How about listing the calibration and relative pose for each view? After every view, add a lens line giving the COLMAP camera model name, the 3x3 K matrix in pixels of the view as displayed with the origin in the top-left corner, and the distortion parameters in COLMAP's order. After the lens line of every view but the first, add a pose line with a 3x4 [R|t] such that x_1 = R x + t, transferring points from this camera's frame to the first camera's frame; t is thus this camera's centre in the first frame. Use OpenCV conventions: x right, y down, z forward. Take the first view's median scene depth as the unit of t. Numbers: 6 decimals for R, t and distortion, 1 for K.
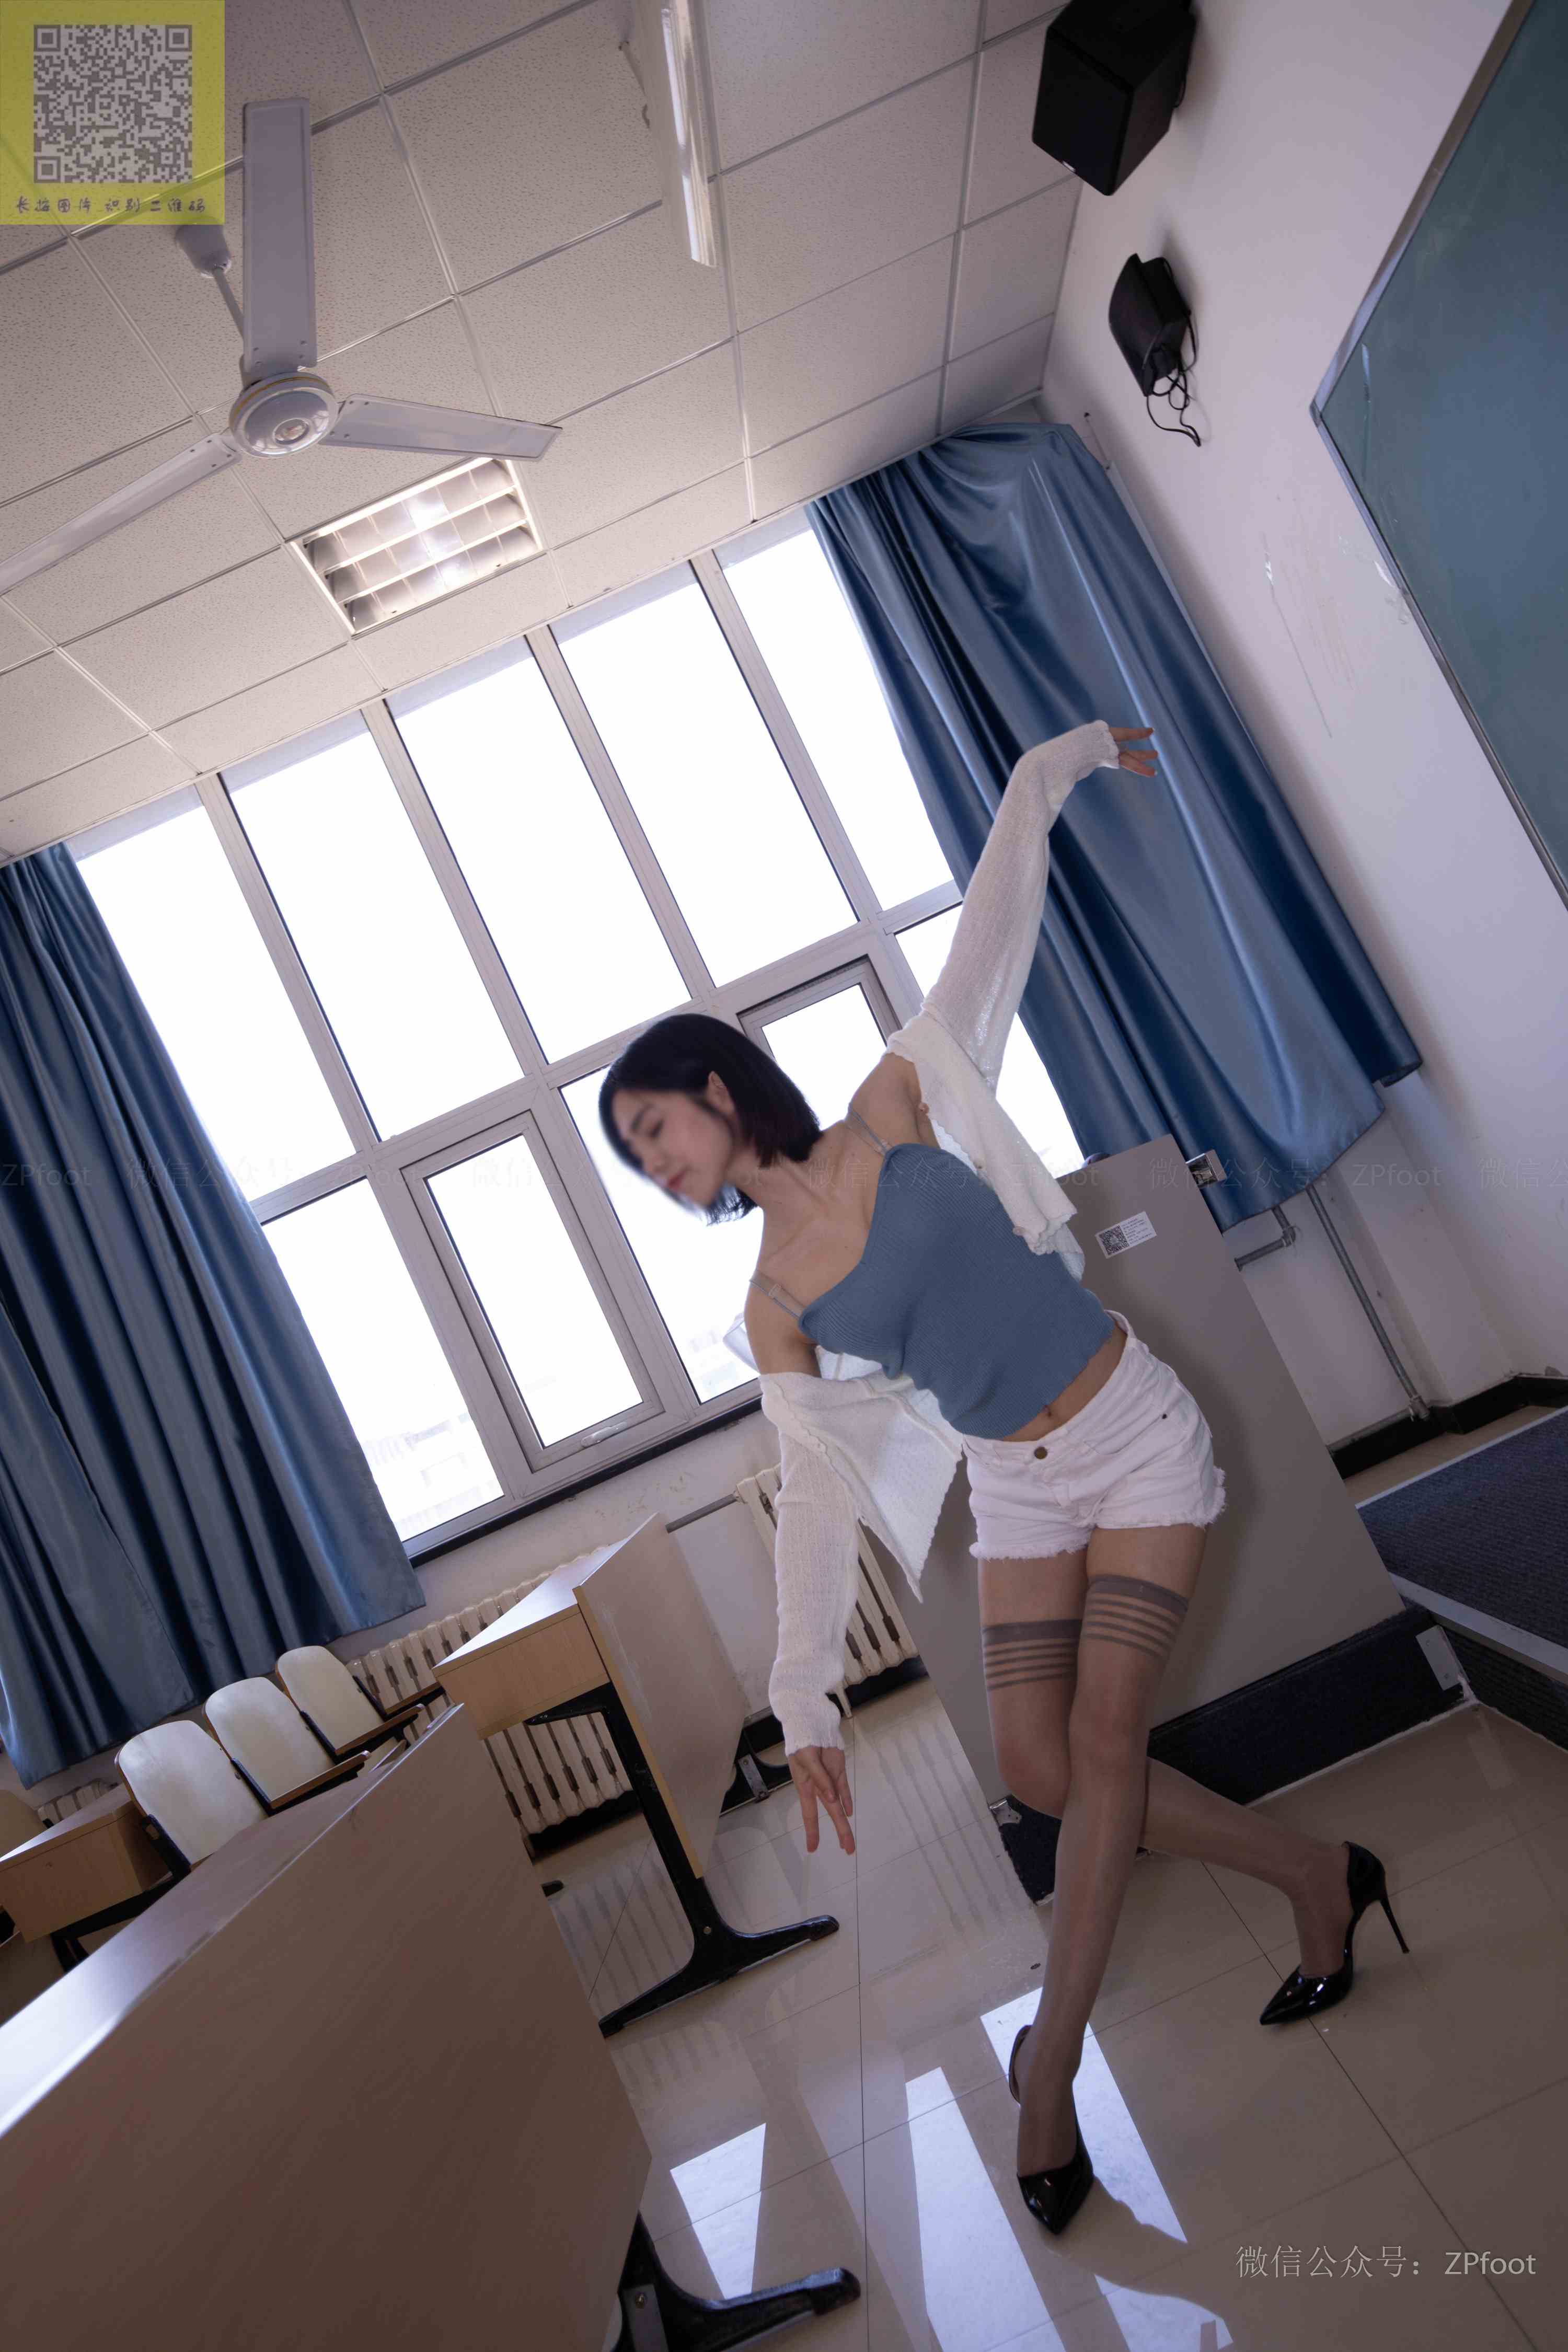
lens RADIAL K [[1803.2, 0, 782.9], [0, 1803.2, 1167.2], [0, 0, 1]] dist [0.012034, 0.003040]
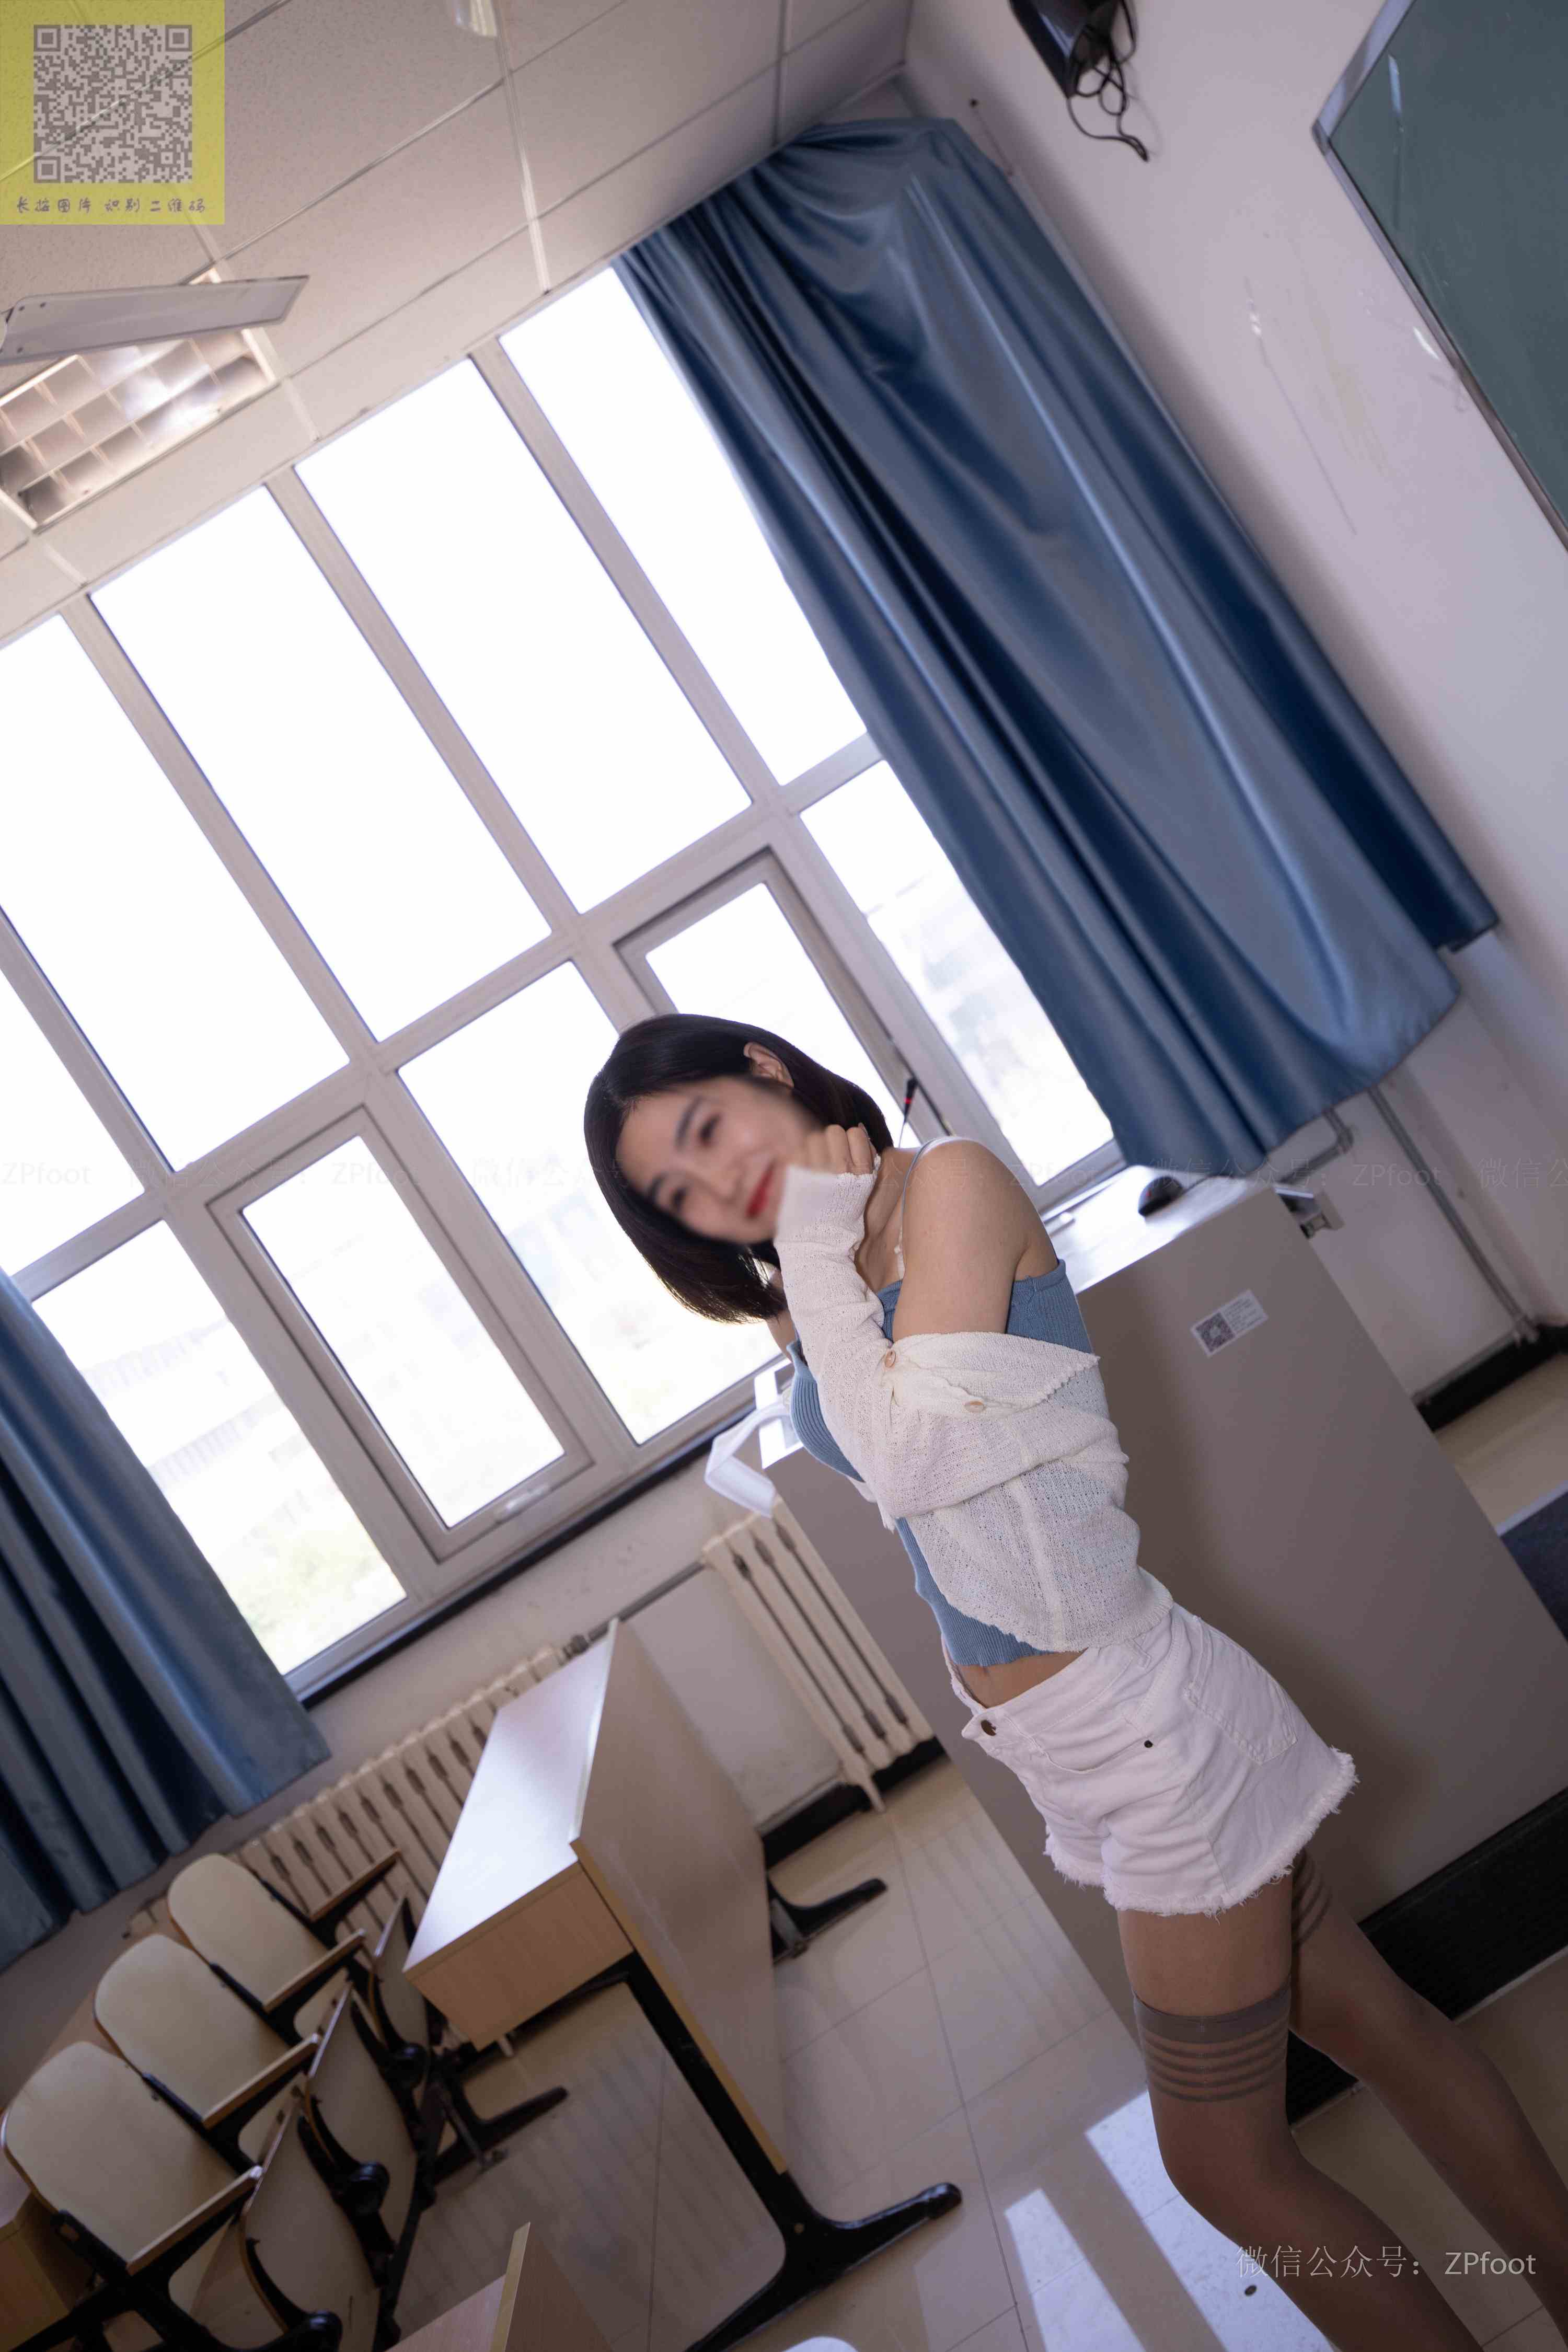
lens RADIAL K [[2216.4, 0, 783.3], [0, 2216.4, 1151.8], [0, 0, 1]] dist [0.036634, 0.006848]
pose [[0.987944, -0.140068, 0.065929, -0.032312], [0.132462, 0.985258, 0.108265, -0.103156], [-0.080121, -0.098226, 0.991934, 0.049856]]
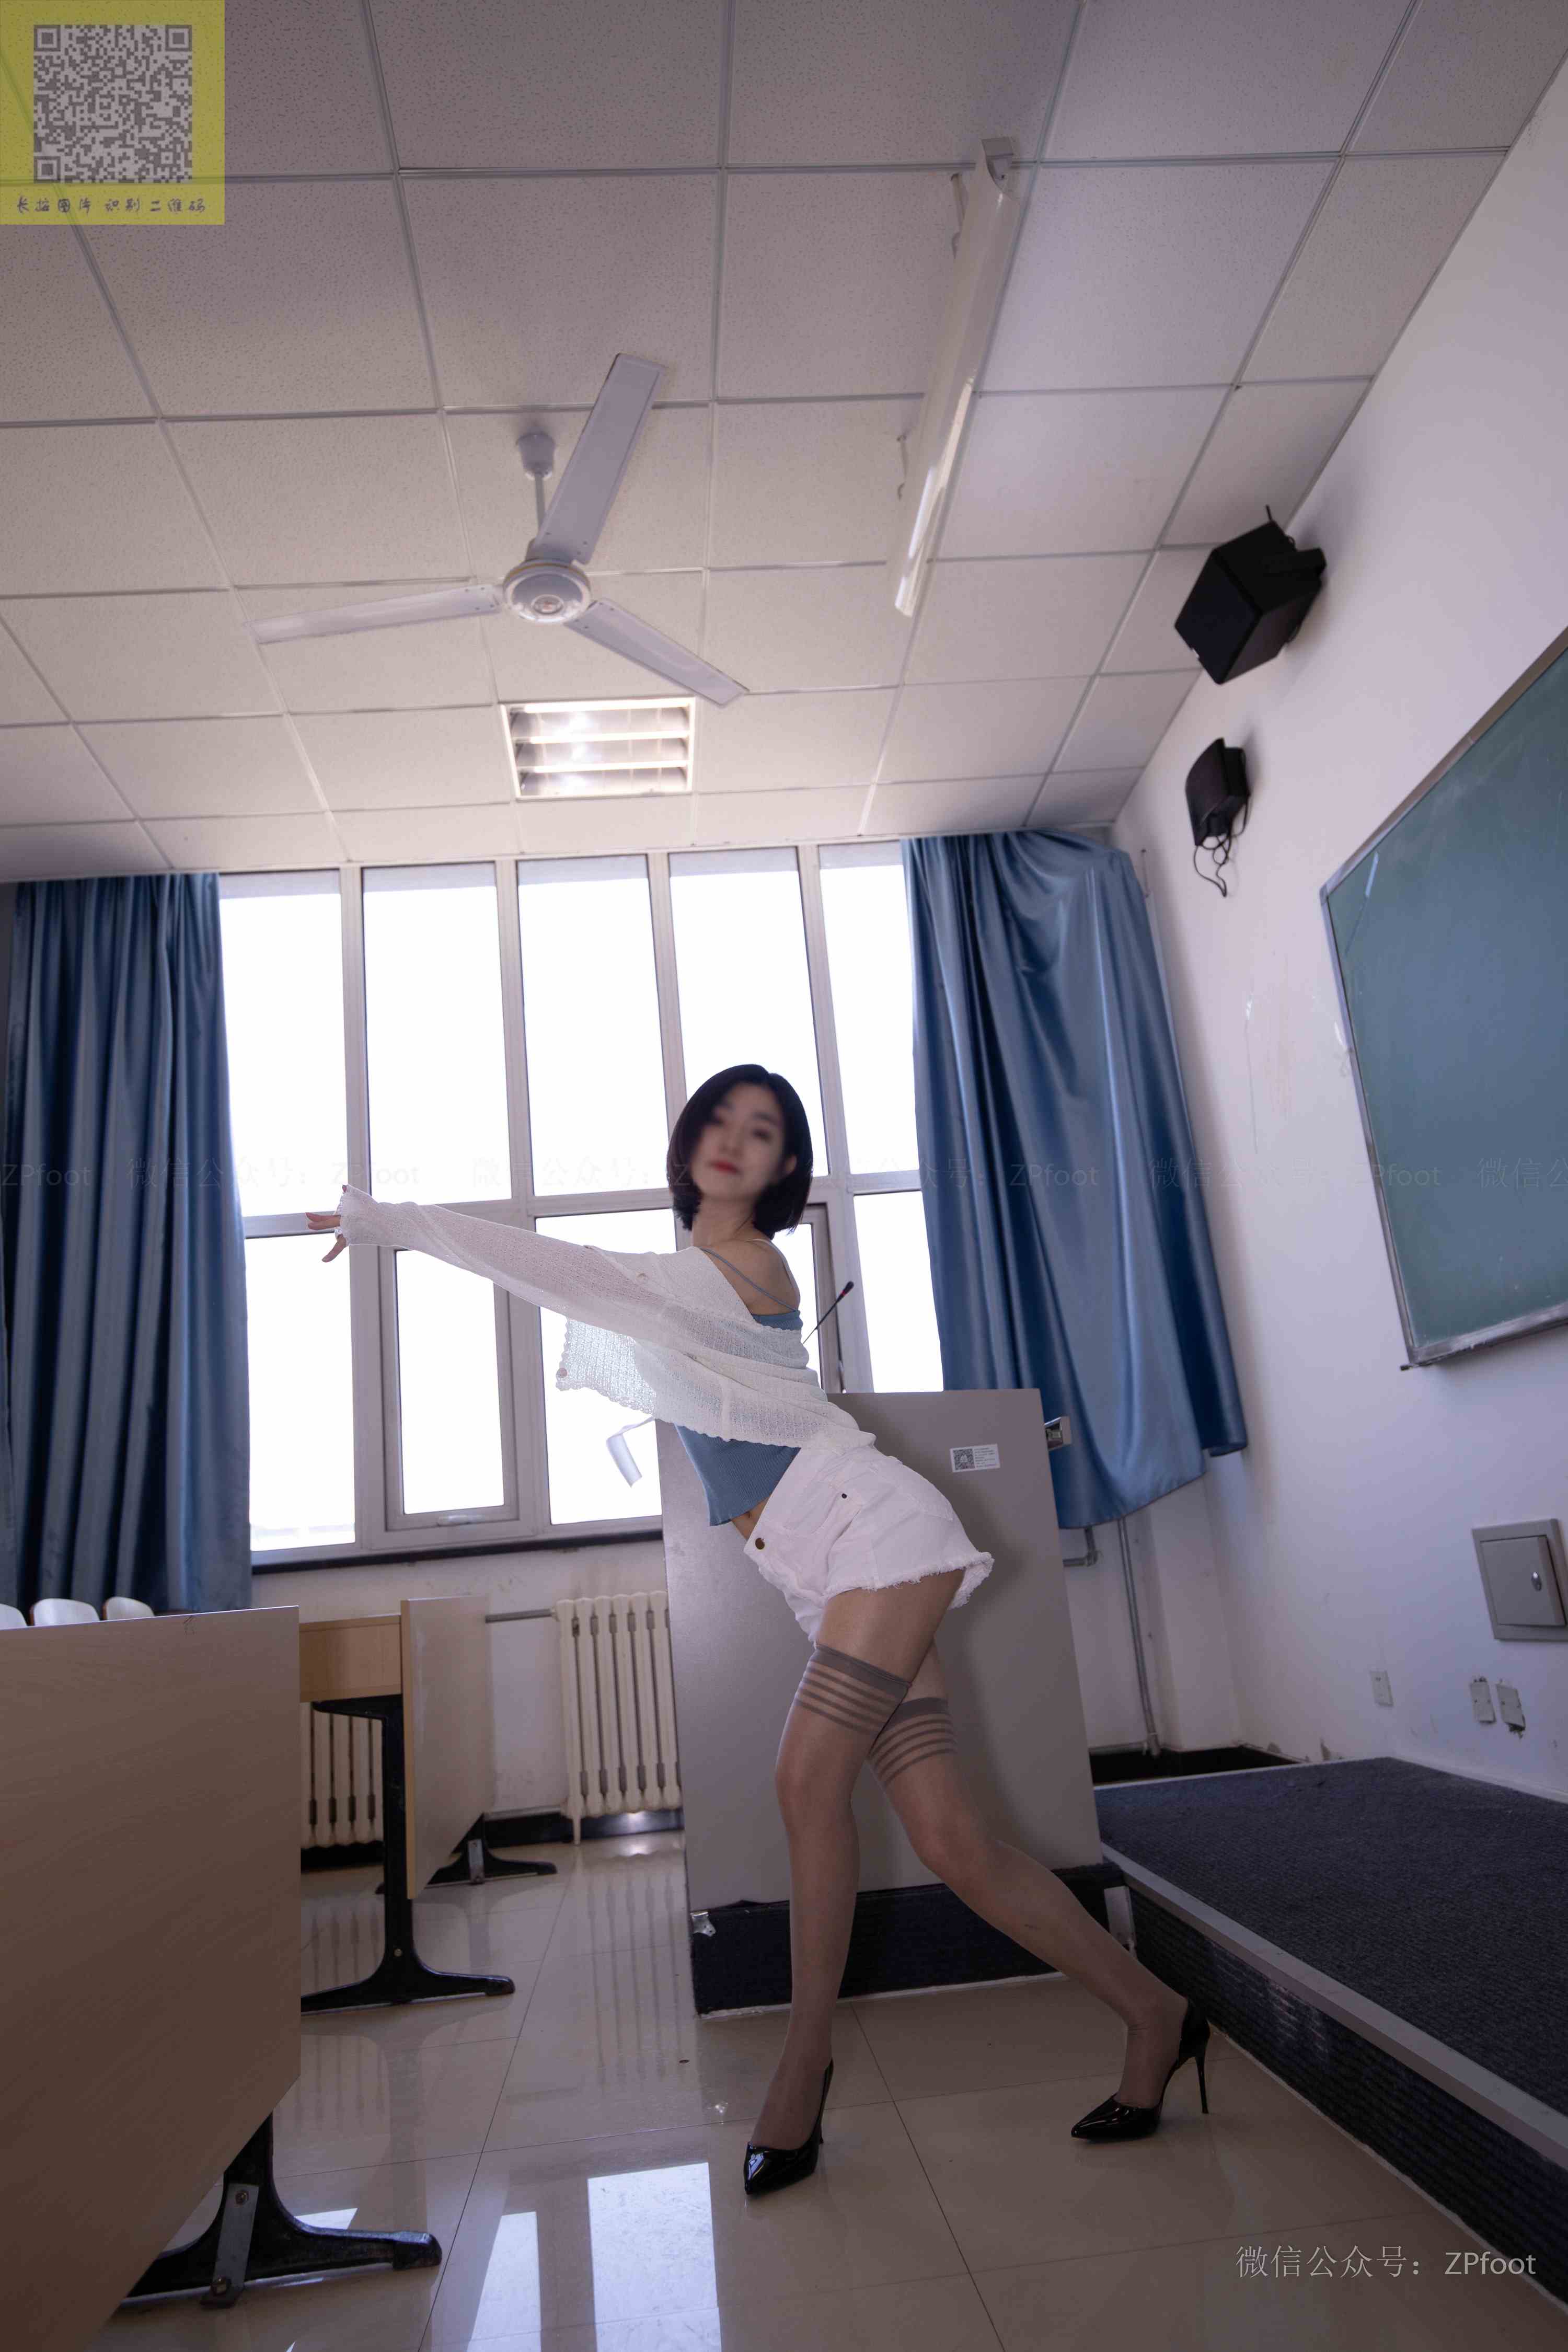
lens RADIAL K [[1584.2, 0, 777.7], [0, 1584.2, 1164.1], [0, 0, 1]] dist [0.000585, 0.003289]
pose [[0.937495, 0.347844, 0.010360, -0.002169], [-0.341111, 0.924426, -0.170527, 0.050174], [-0.068894, 0.156335, 0.985299, -0.010521]]
